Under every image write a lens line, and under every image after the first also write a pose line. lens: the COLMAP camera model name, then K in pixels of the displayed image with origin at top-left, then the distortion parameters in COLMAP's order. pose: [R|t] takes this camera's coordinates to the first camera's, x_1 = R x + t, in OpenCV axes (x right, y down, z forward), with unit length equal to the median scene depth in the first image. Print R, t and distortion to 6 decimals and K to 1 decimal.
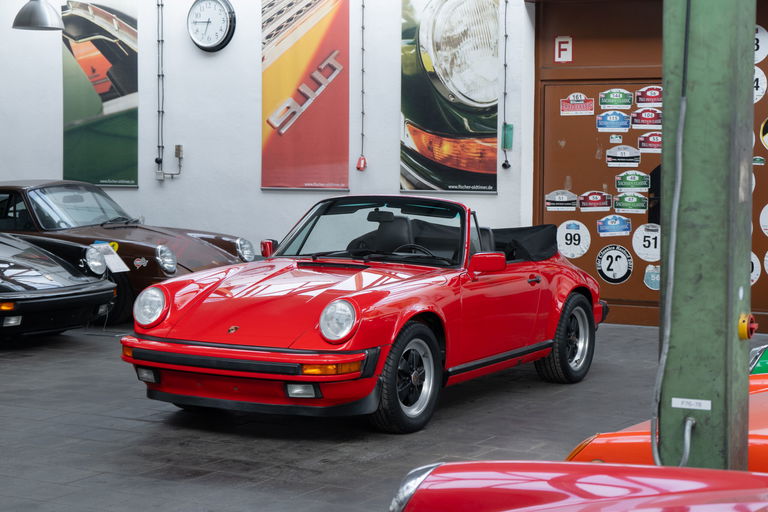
lens RADIAL K [[1569.2, 0, 384.3], [0, 1569.2, 257.5], [0, 0, 1]] dist [0.084194, 0.000000]
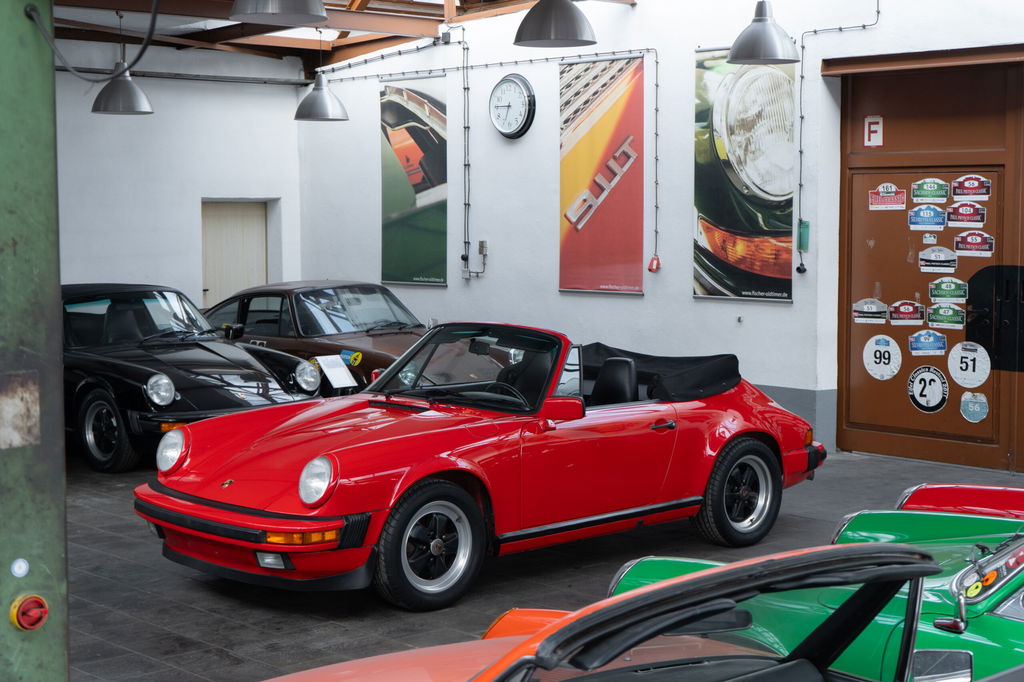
lens RADIAL K [[1671.6, 0, 511.5], [0, 1671.6, 338.6], [0, 0, 1]] dist [0.051037, 0.000000]
pose [[0.951517, 0.016950, -0.307129, 0.205265], [-0.013873, 0.999829, 0.012199, -0.029759], [0.307283, -0.007347, 0.951590, 0.087662]]
